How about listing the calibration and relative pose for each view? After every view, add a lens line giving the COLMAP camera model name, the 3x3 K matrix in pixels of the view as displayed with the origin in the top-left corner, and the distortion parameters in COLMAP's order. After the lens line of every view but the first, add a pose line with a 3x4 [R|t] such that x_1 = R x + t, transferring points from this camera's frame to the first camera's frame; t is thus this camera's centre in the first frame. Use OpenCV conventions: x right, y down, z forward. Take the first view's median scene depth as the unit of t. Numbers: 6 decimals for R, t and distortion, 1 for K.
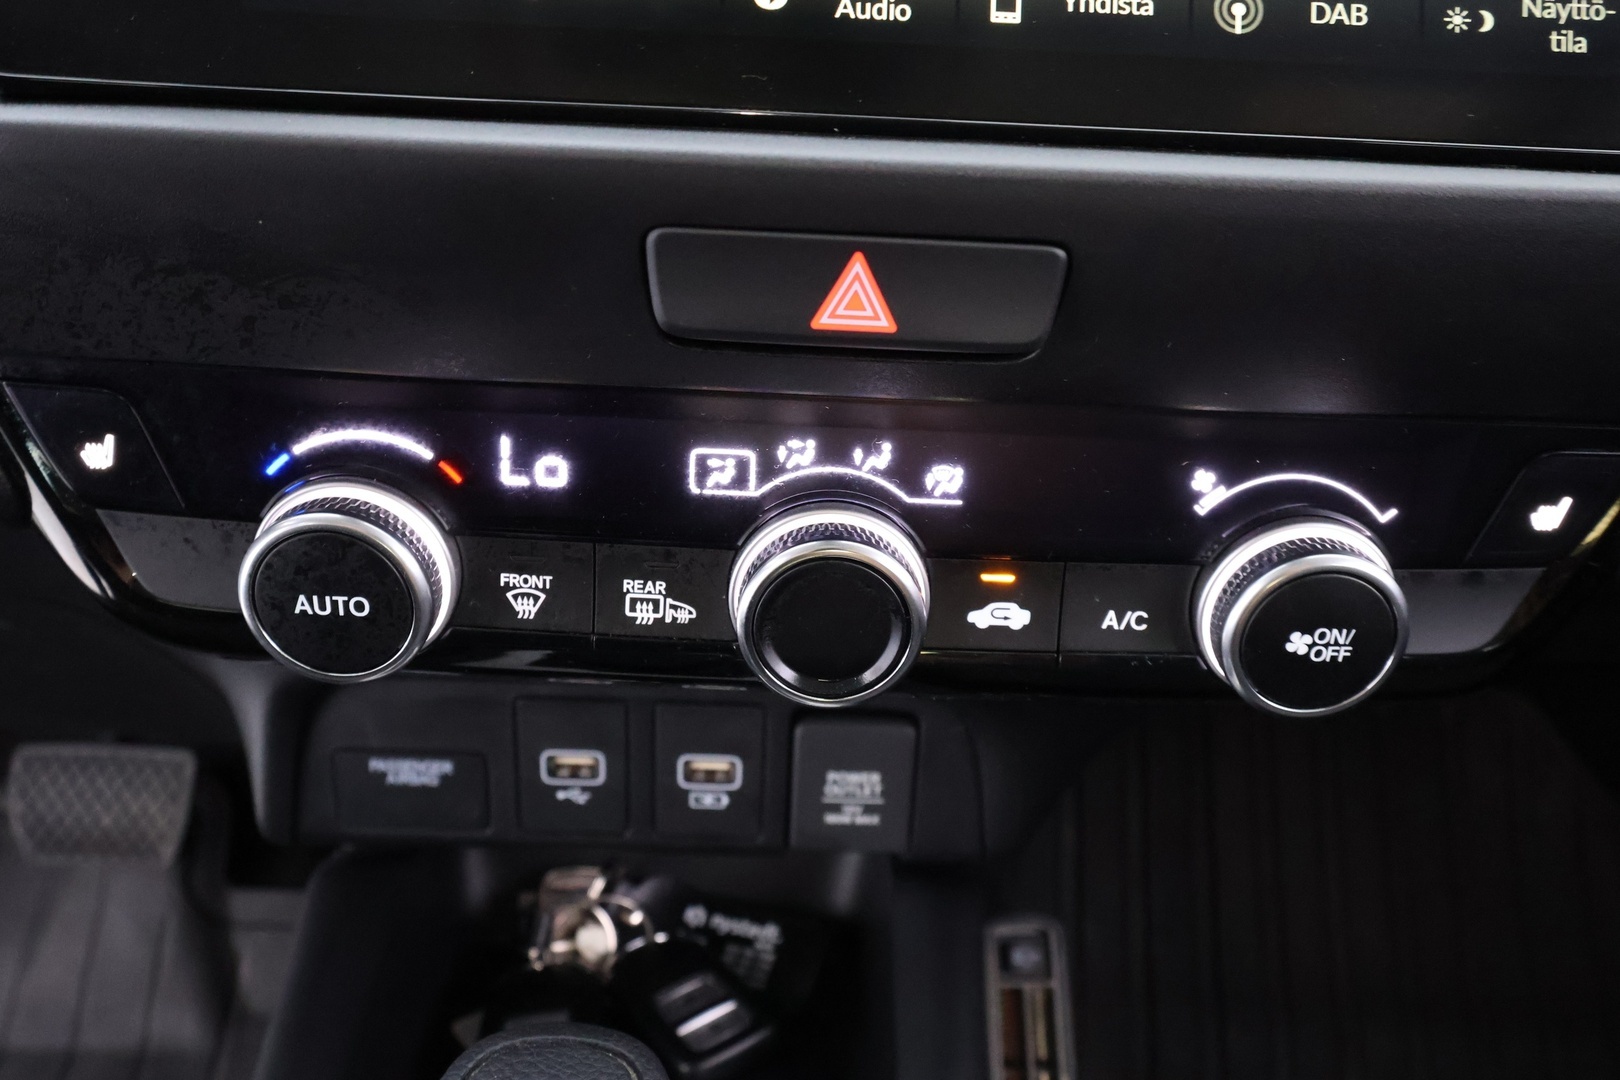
lens RADIAL K [[1278.9, 0, 817.6], [0, 1278.9, 540.3], [0, 0, 1]] dist [-0.003675, 0.012709]
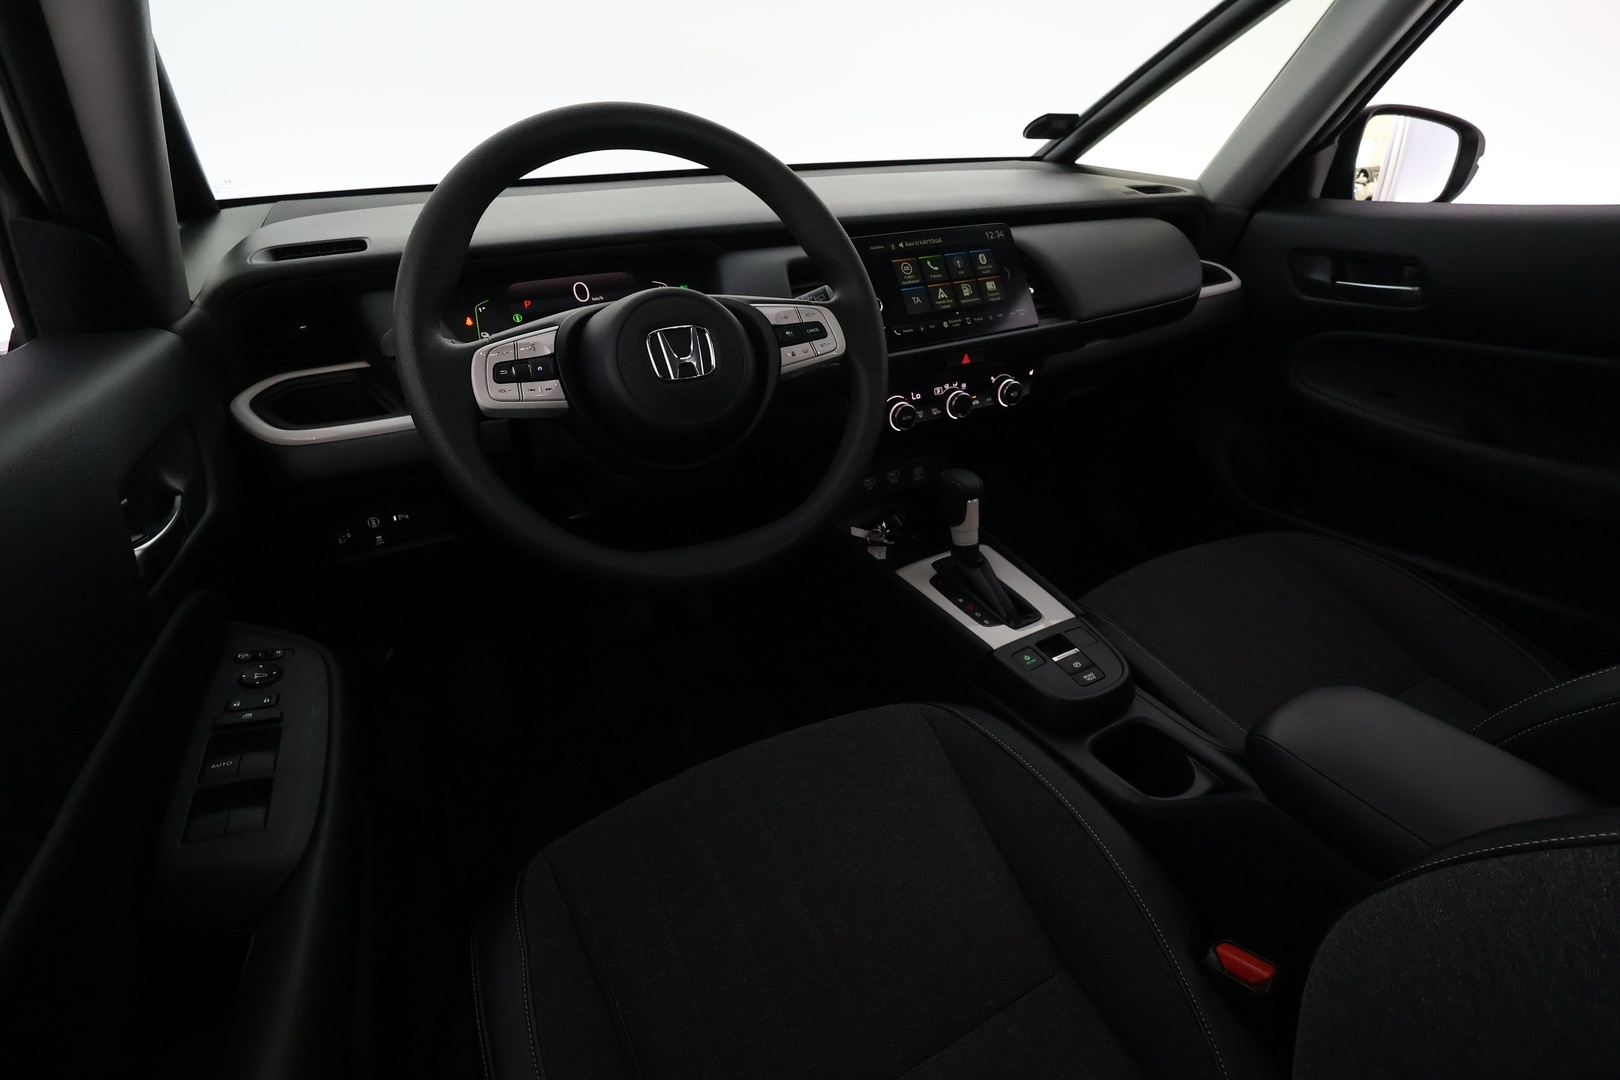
lens RADIAL K [[750.0, 0, 817.3], [0, 750.0, 536.8], [0, 0, 1]] dist [0.000378, 0.000167]
pose [[0.875466, -0.291035, 0.385823, -2.458290], [0.304187, 0.952200, 0.028038, 0.387284], [-0.375540, 0.092815, 0.922147, -2.446058]]
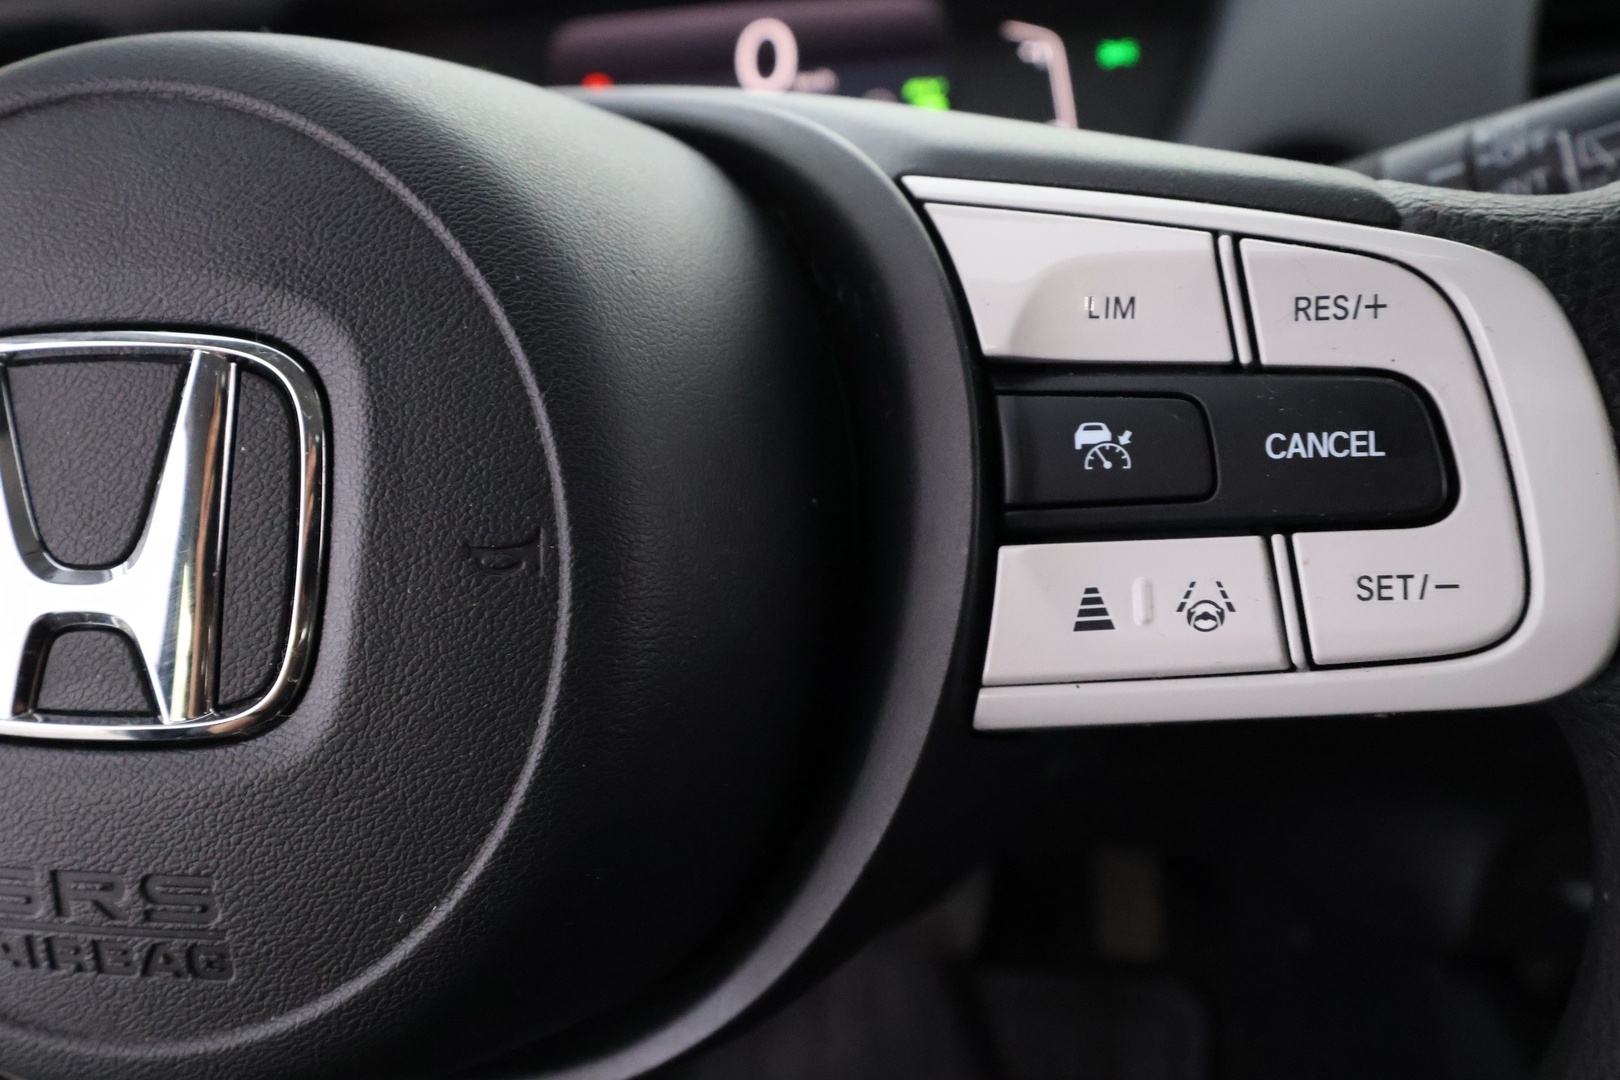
lens RADIAL K [[1278.9, 0, 812.4], [0, 1278.9, 537.1], [0, 0, 1]] dist [-0.003675, 0.012709]
pose [[0.979425, -0.063330, -0.191613, -1.278592], [0.056127, 0.997506, -0.042795, -0.223207], [0.193845, 0.031160, 0.980537, -0.512281]]
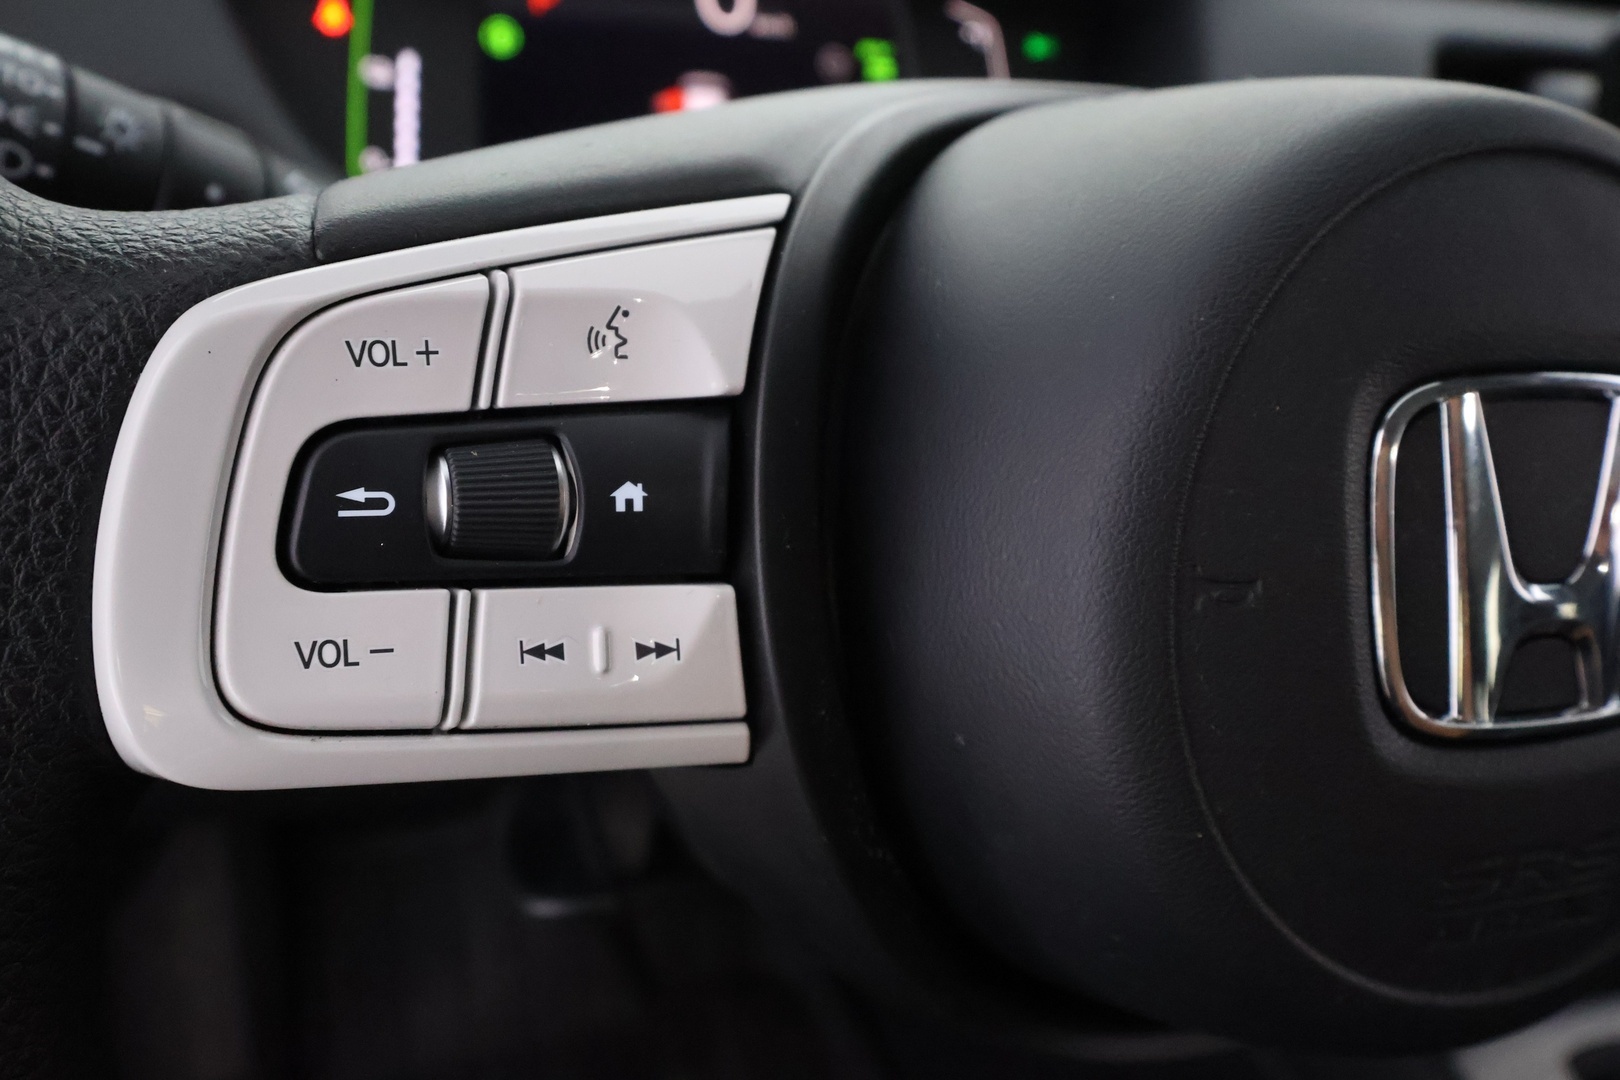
lens RADIAL K [[1278.9, 0, 806.1], [0, 1278.9, 550.9], [0, 0, 1]] dist [-0.003675, 0.012709]
pose [[0.941412, -0.097701, 0.322798, -2.262659], [0.078835, 0.994353, 0.071044, -0.343254], [-0.327917, -0.041434, 0.943798, -0.497192]]
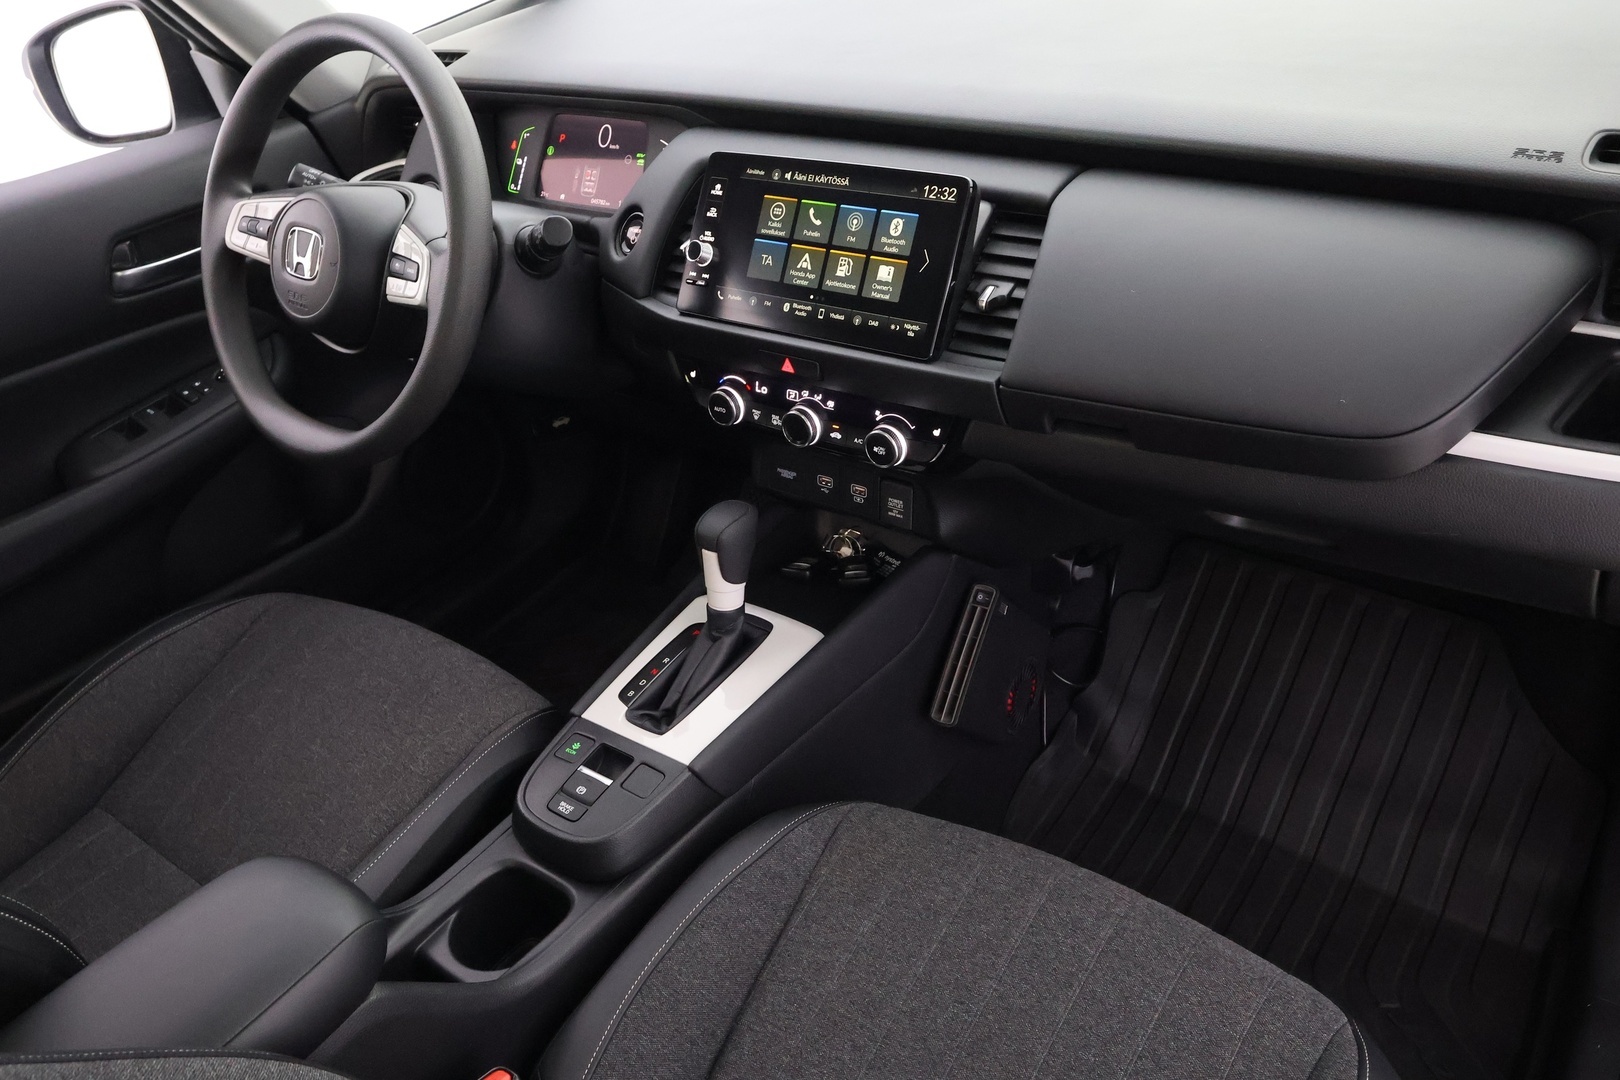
lens RADIAL K [[1278.9, 0, 809.2], [0, 1278.9, 539.4], [0, 0, 1]] dist [-0.003675, 0.012709]
pose [[0.786467, 0.210075, -0.580808, 2.823082], [-0.169598, 0.977685, 0.123972, -0.128984], [0.593890, 0.001004, 0.804545, -2.755589]]
